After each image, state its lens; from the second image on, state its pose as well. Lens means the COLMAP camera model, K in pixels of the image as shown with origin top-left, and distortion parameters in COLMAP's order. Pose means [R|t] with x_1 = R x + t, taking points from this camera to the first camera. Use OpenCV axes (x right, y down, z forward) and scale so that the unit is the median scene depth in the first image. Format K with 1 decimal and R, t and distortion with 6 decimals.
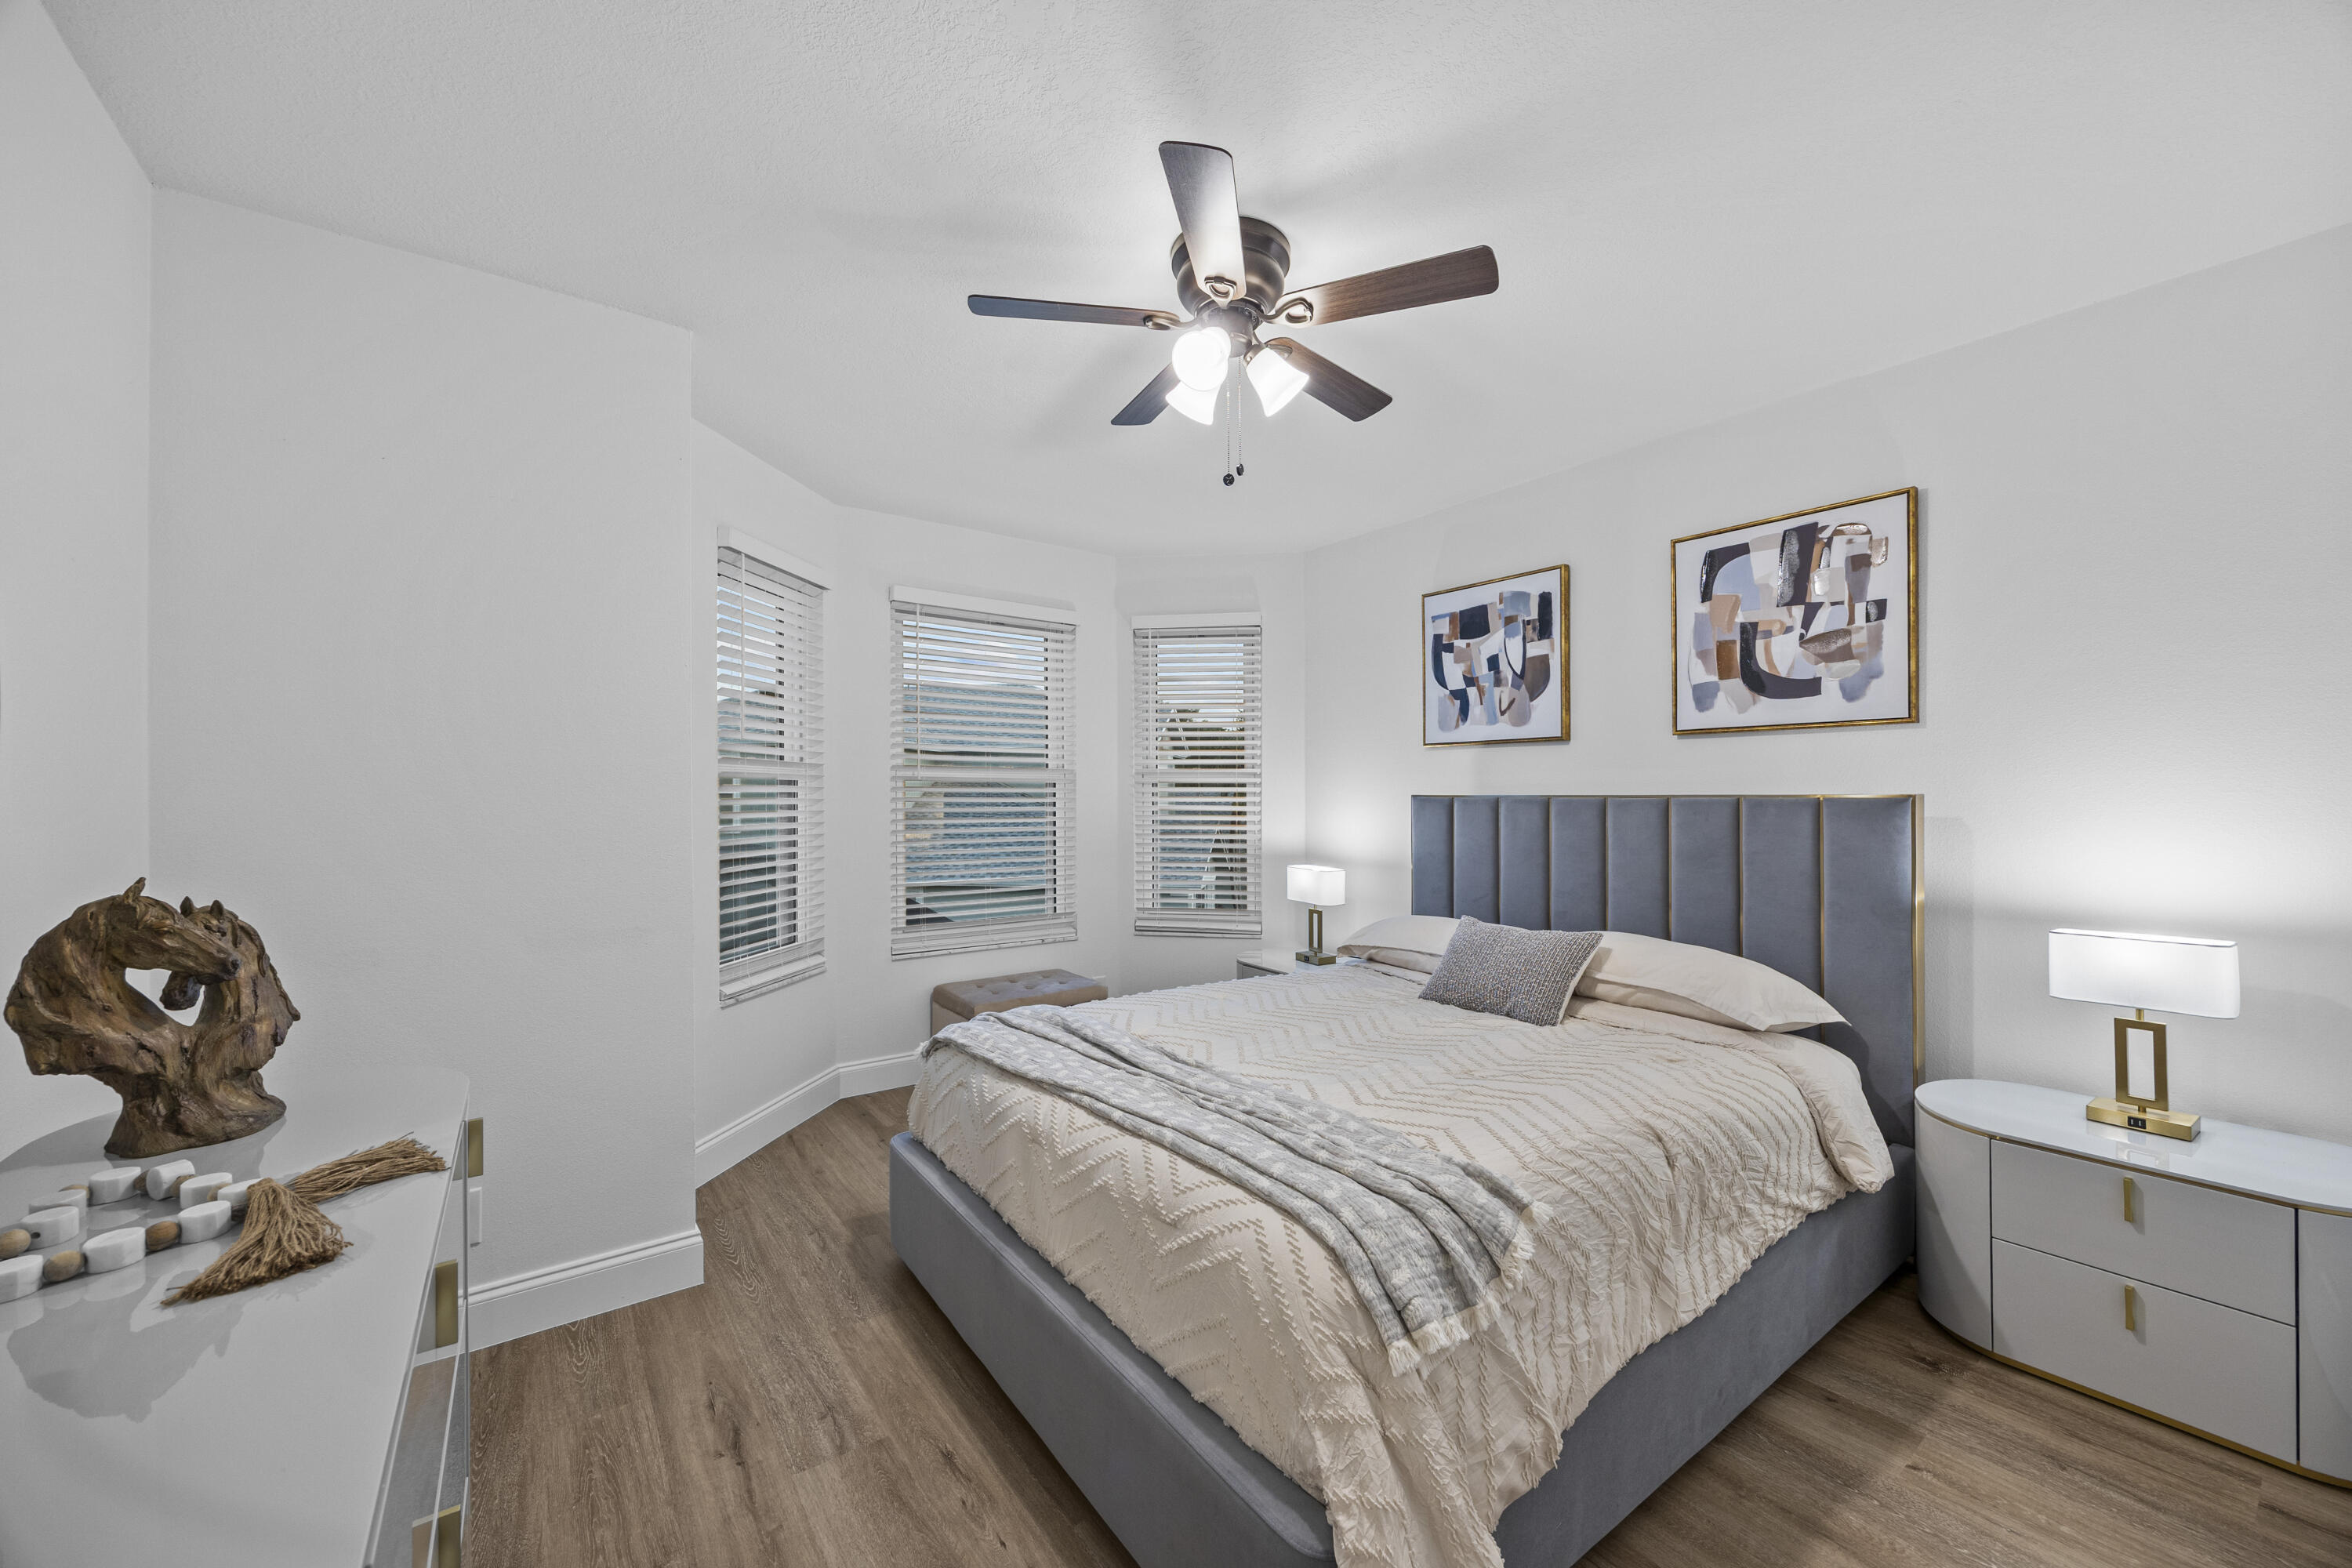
lens RADIAL K [[896.2, 0, 1173.7], [0, 896.2, 786.3], [0, 0, 1]] dist [-0.002533, 0.000181]
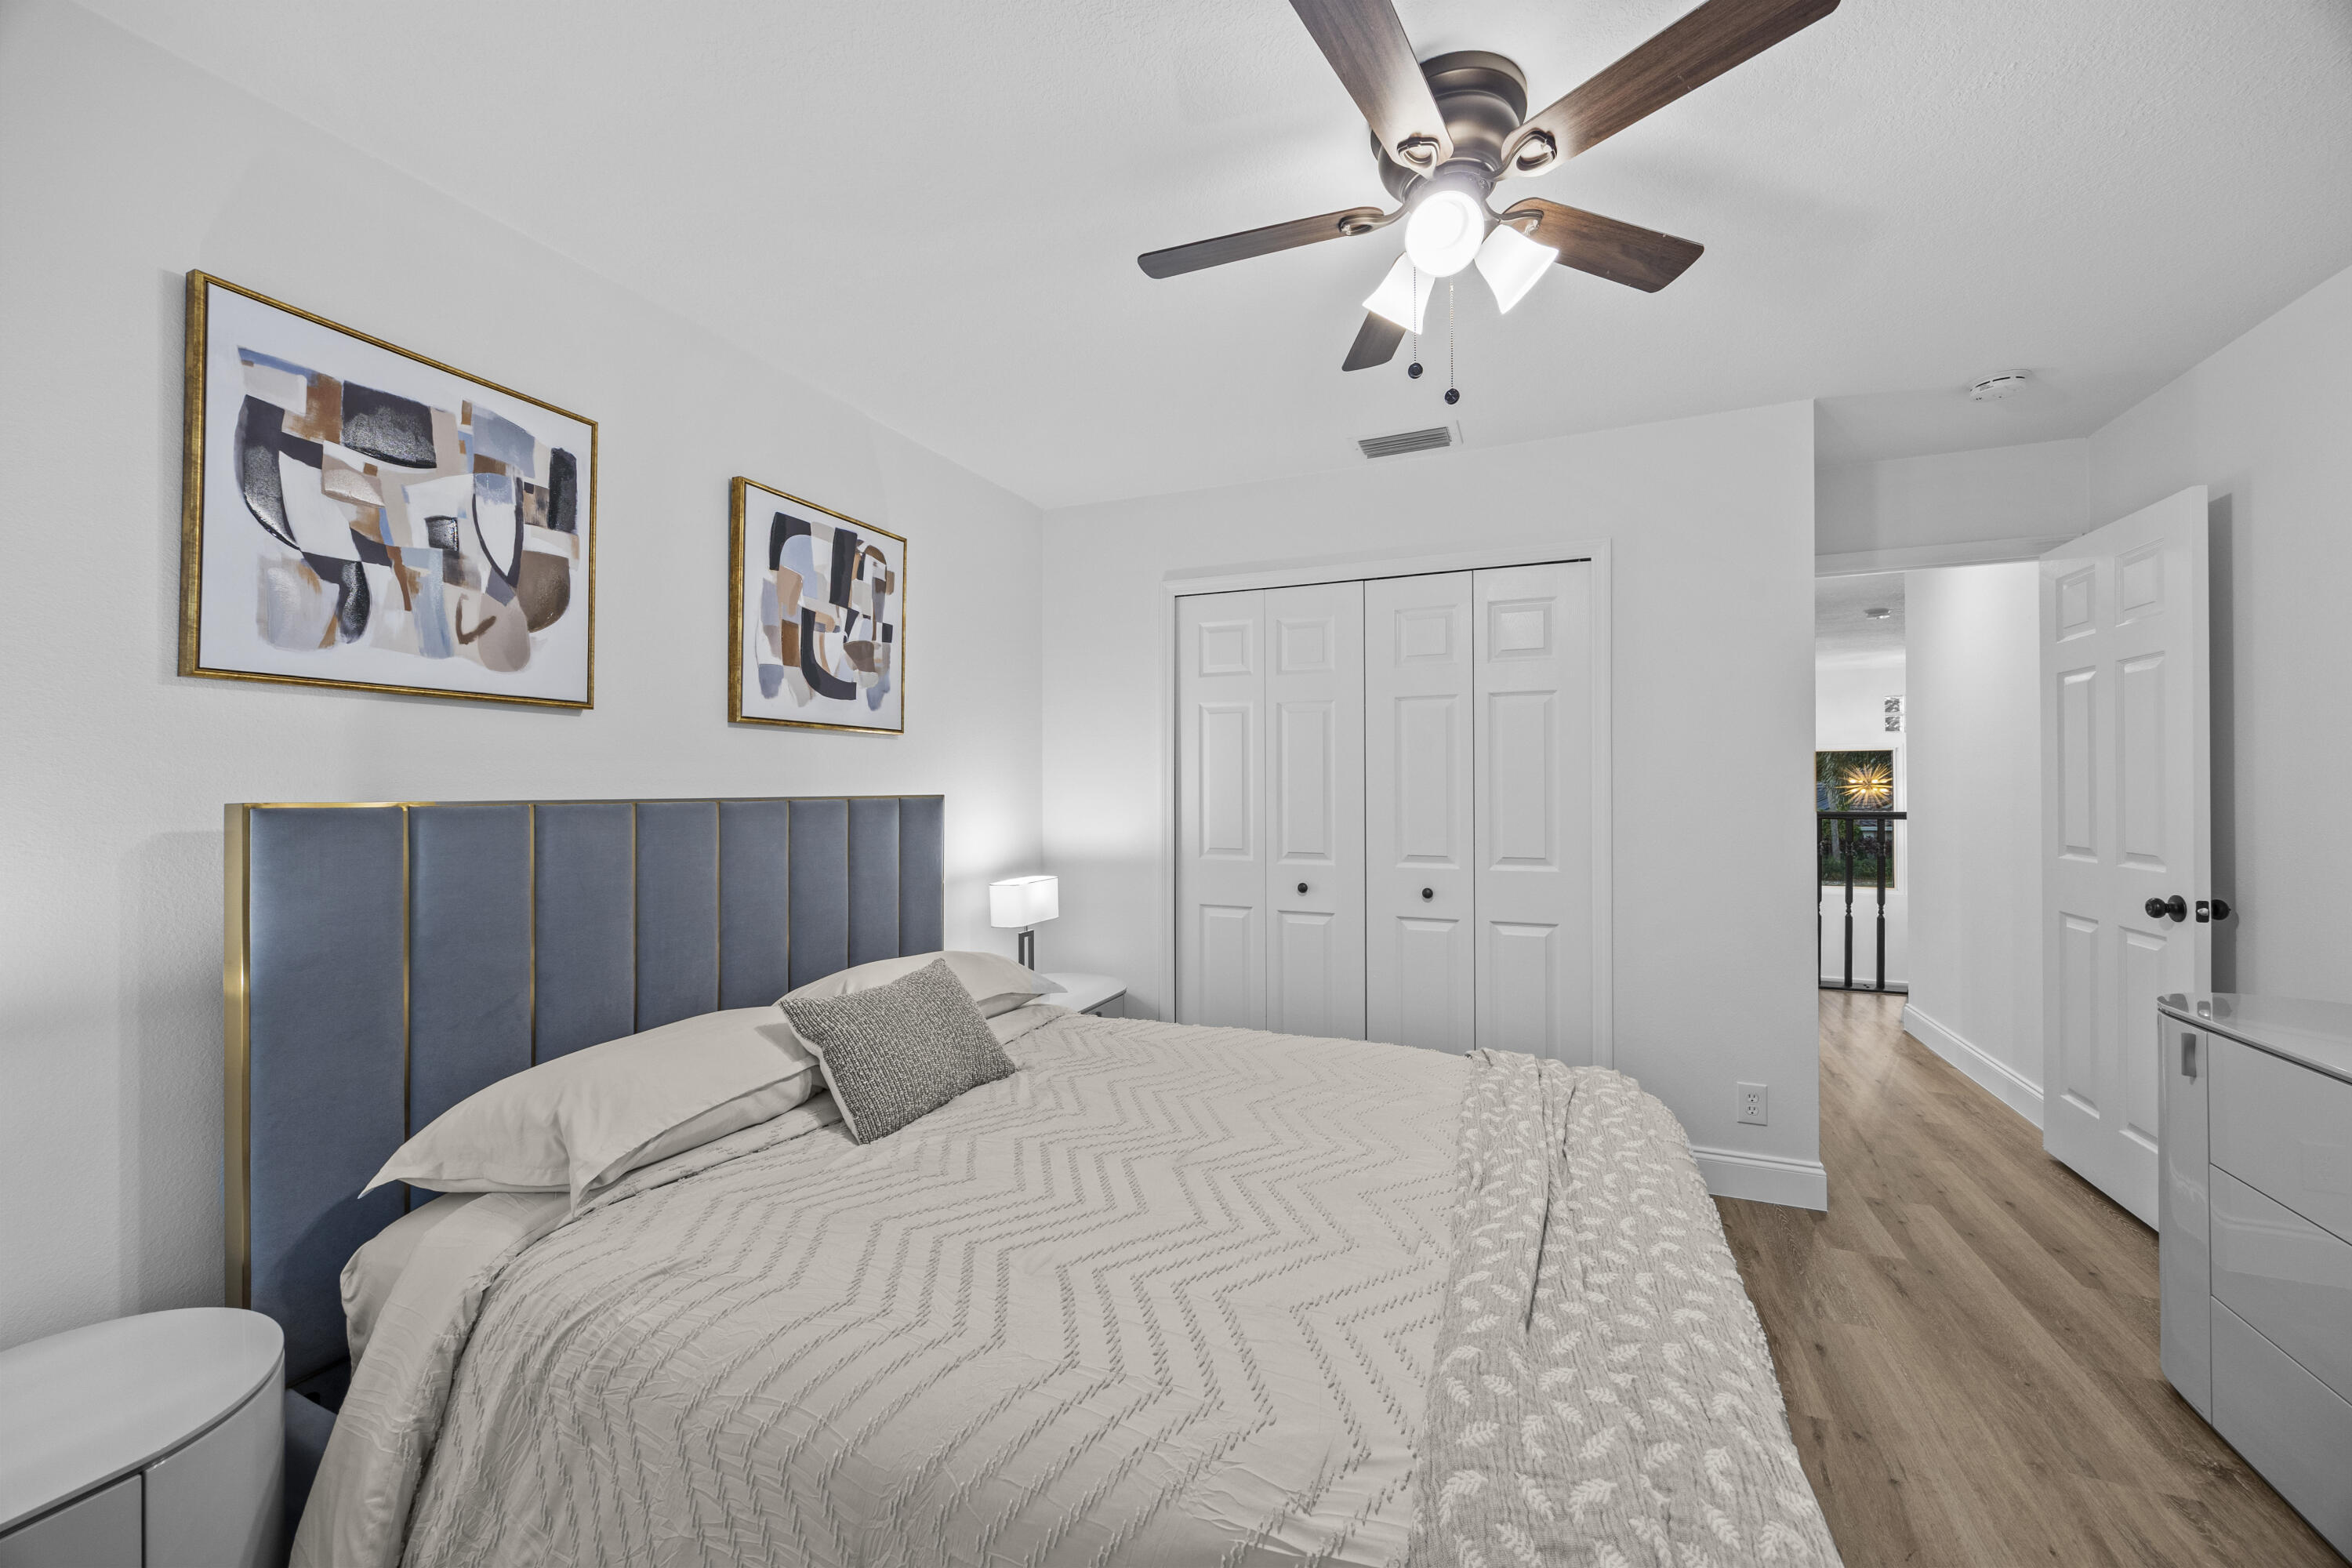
lens RADIAL K [[896.2, 0, 1173.1], [0, 896.2, 787.6], [0, 0, 1]] dist [-0.002533, 0.000181]
pose [[-0.511461, 0.001973, 0.859304, -0.288215], [-0.005405, 0.999970, -0.005513, 0.003216], [-0.859290, -0.007464, -0.511435, 0.960115]]
